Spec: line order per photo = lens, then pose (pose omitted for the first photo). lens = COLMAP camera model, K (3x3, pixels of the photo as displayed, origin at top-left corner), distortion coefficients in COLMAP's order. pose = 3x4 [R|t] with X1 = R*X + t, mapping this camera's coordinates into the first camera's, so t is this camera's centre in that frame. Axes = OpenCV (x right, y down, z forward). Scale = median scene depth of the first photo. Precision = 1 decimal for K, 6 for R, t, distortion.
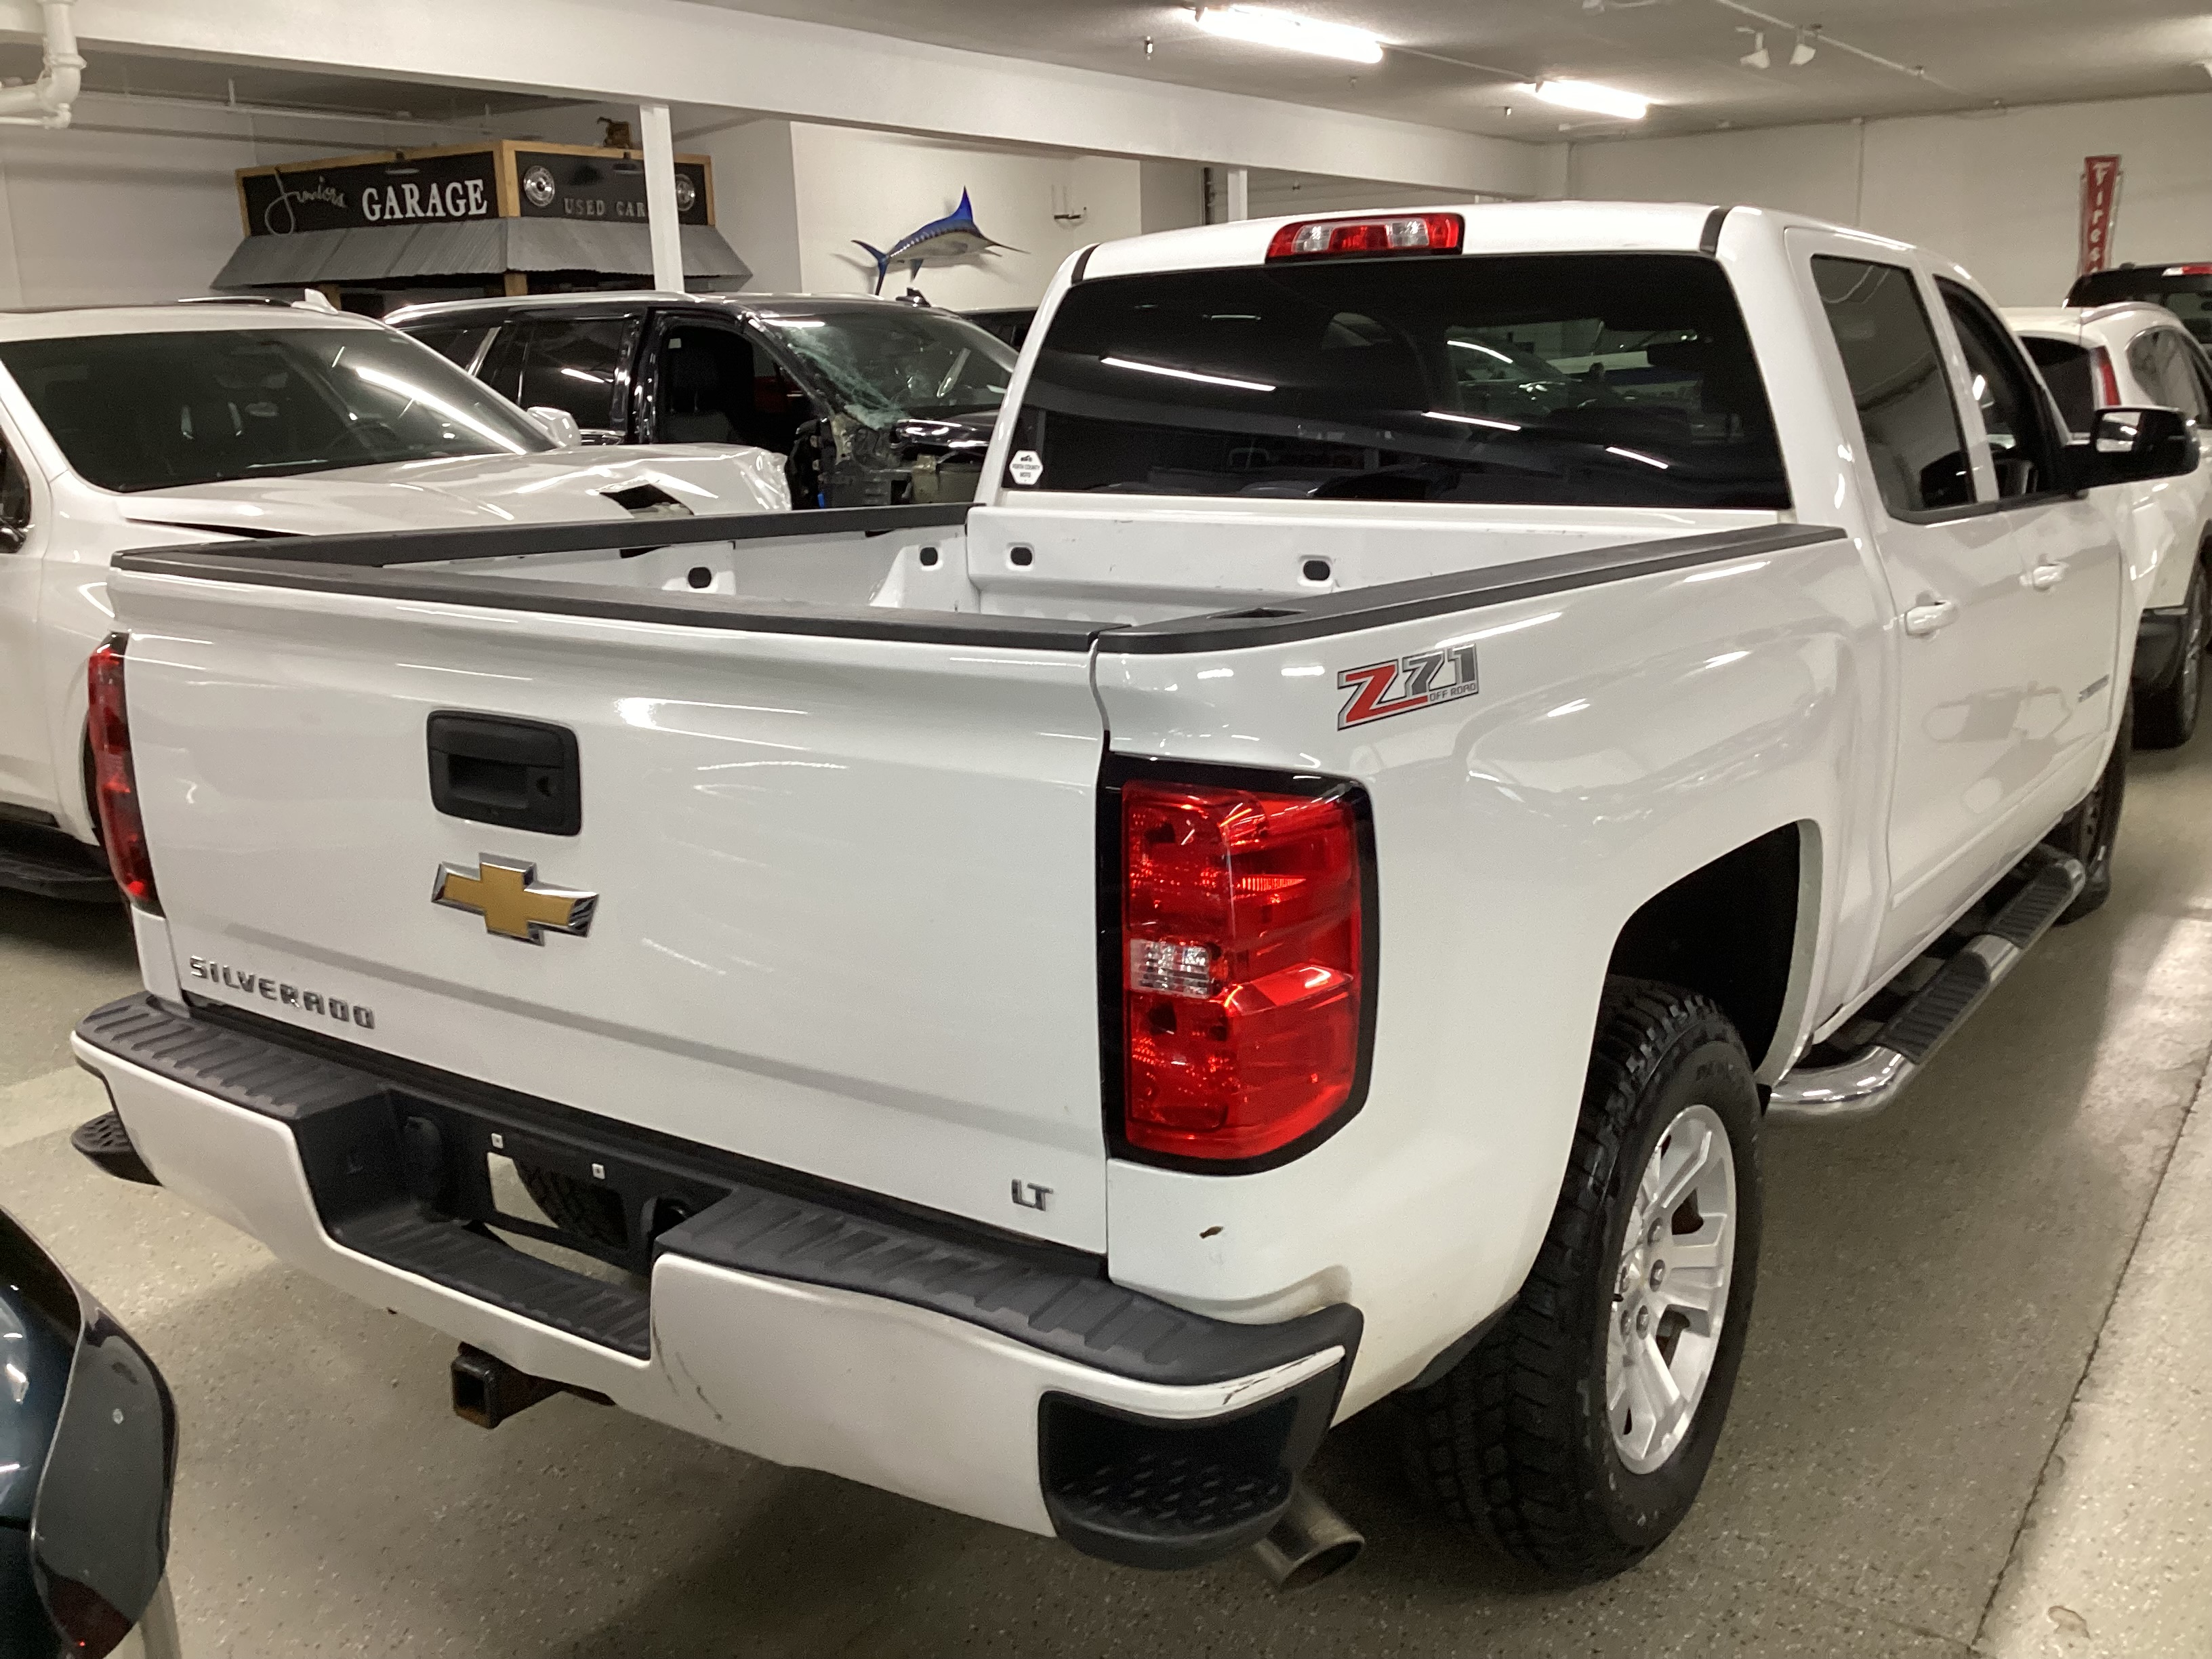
lens RADIAL K [[1923.9, 0, 1117.3], [0, 1923.9, 829.4], [0, 0, 1]] dist [0.117633, -0.254440]
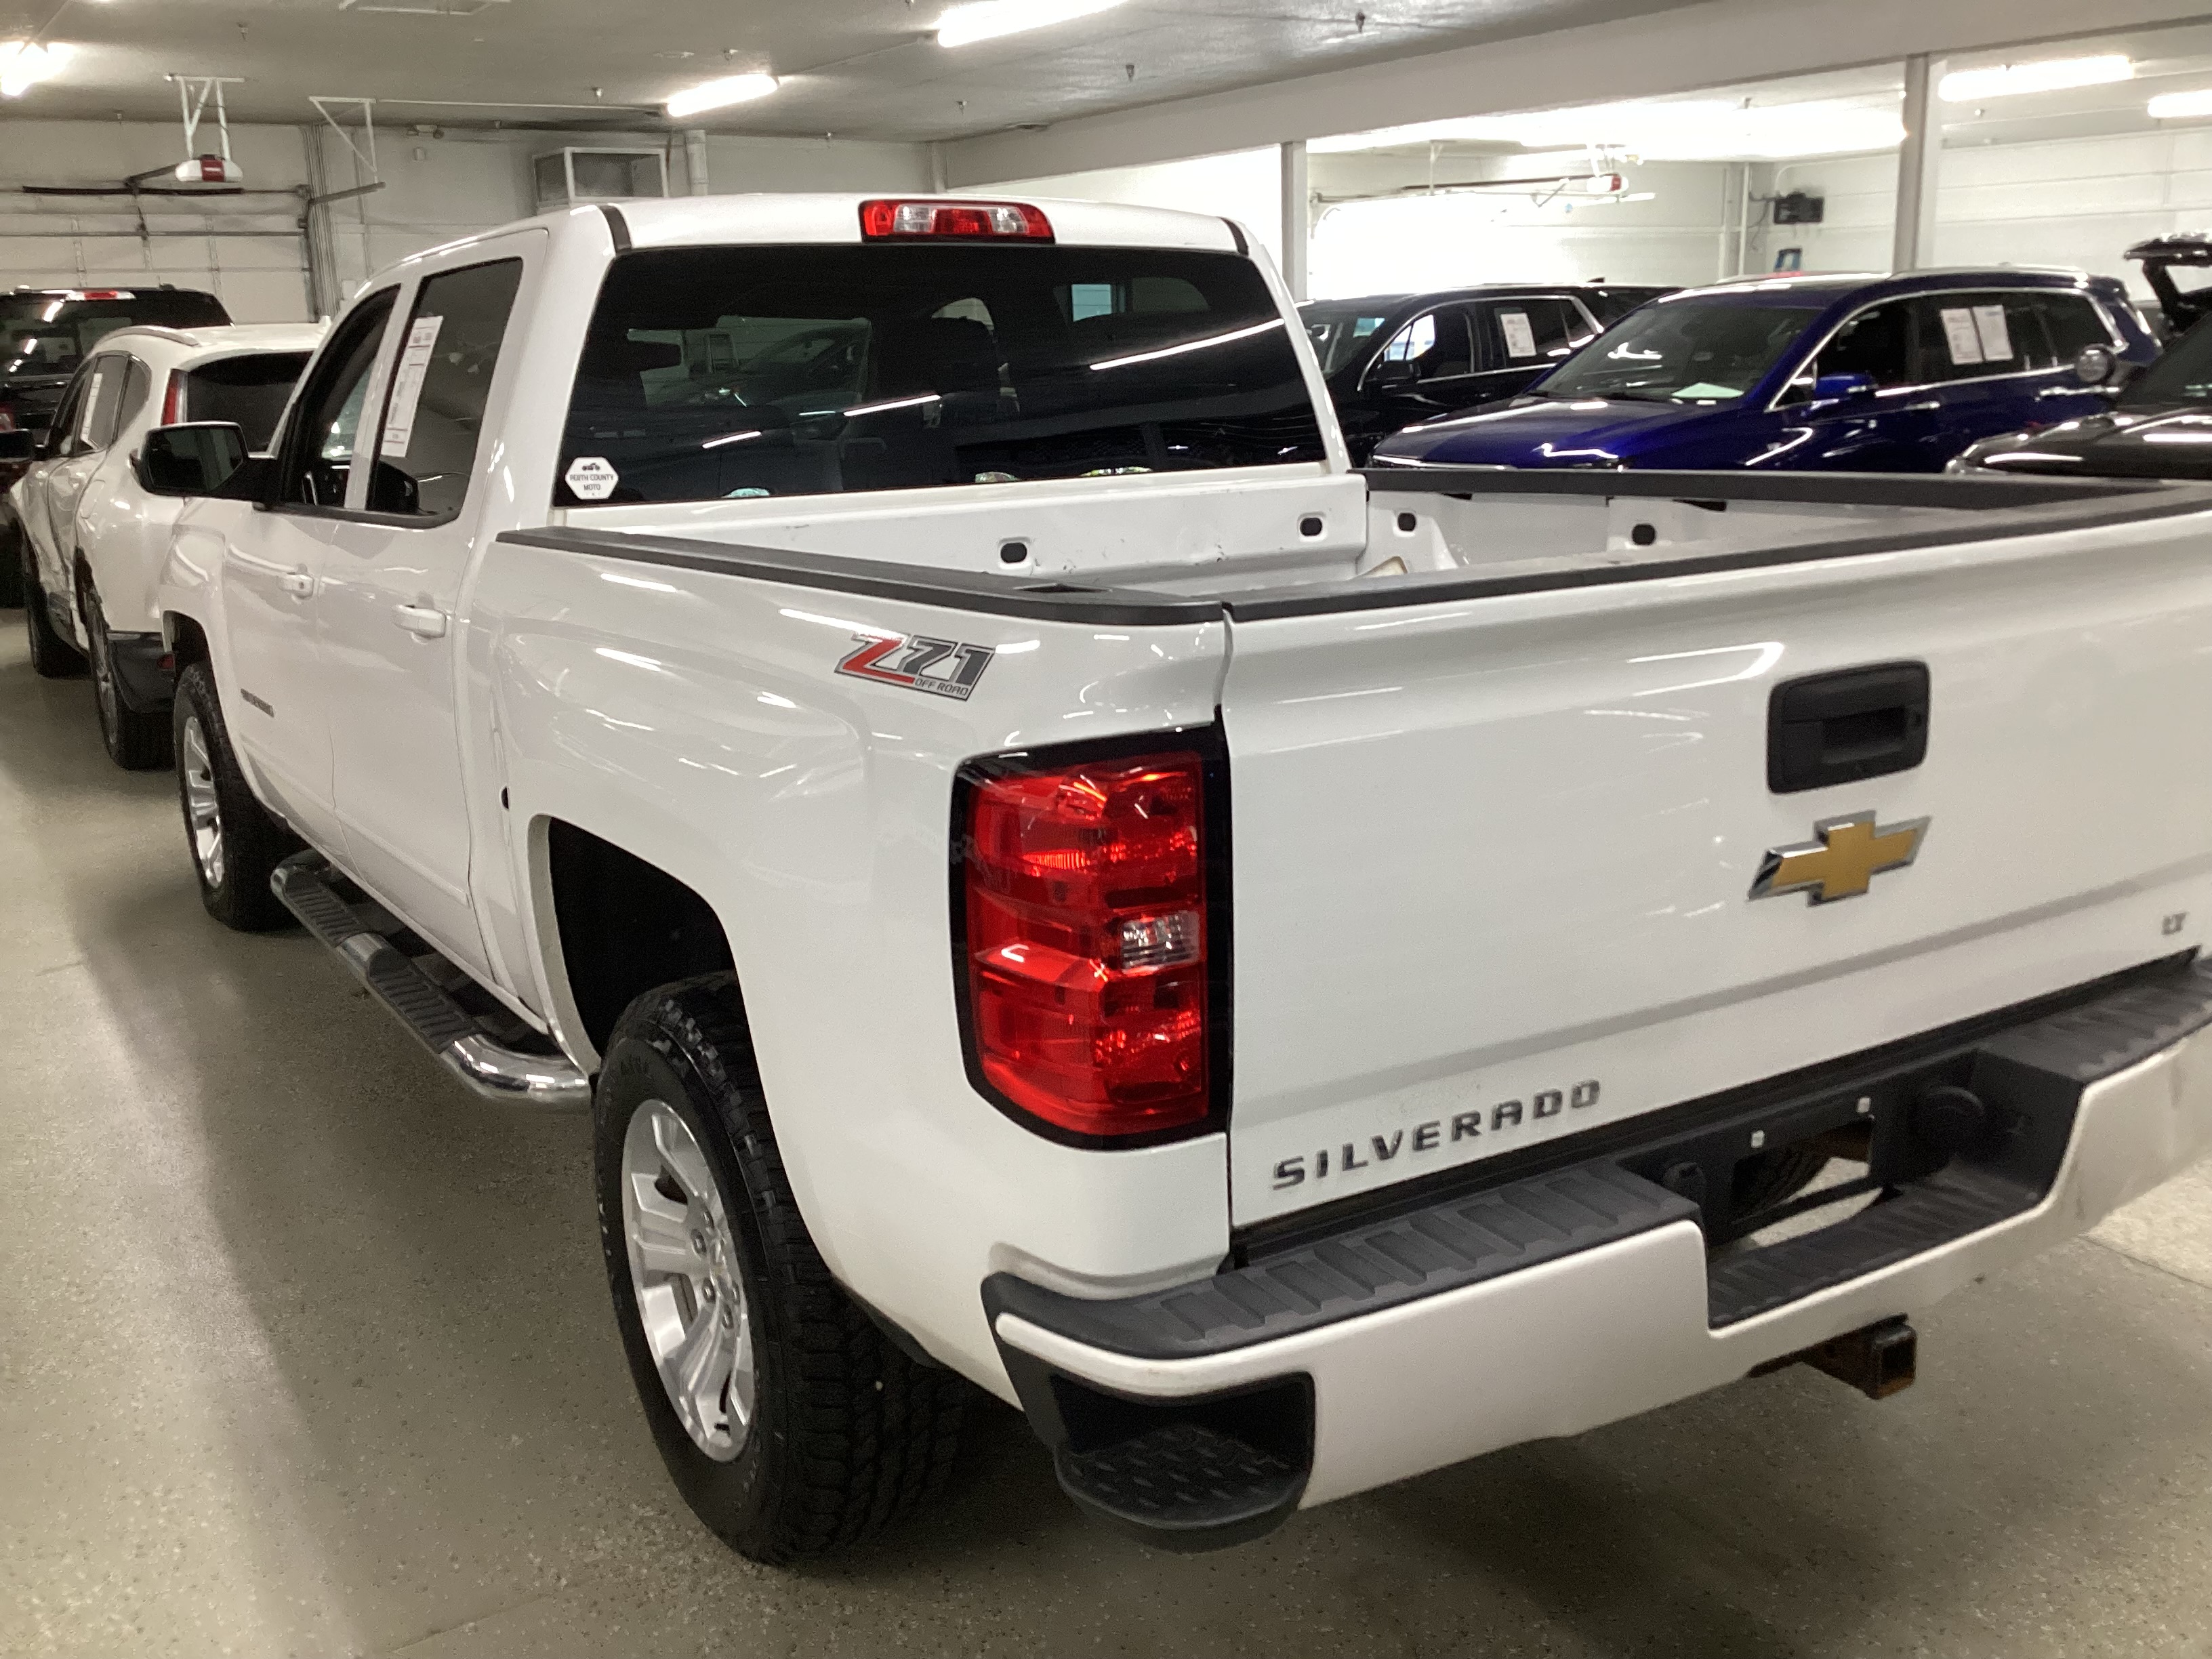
lens RADIAL K [[1923.9, 0, 1117.3], [0, 1923.9, 829.4], [0, 0, 1]] dist [0.117633, -0.254440]
pose [[0.428965, -0.216654, 0.876955, -0.799338], [0.232417, 0.964600, 0.124620, -0.110779], [-0.872910, 0.150361, 0.464133, 0.524728]]
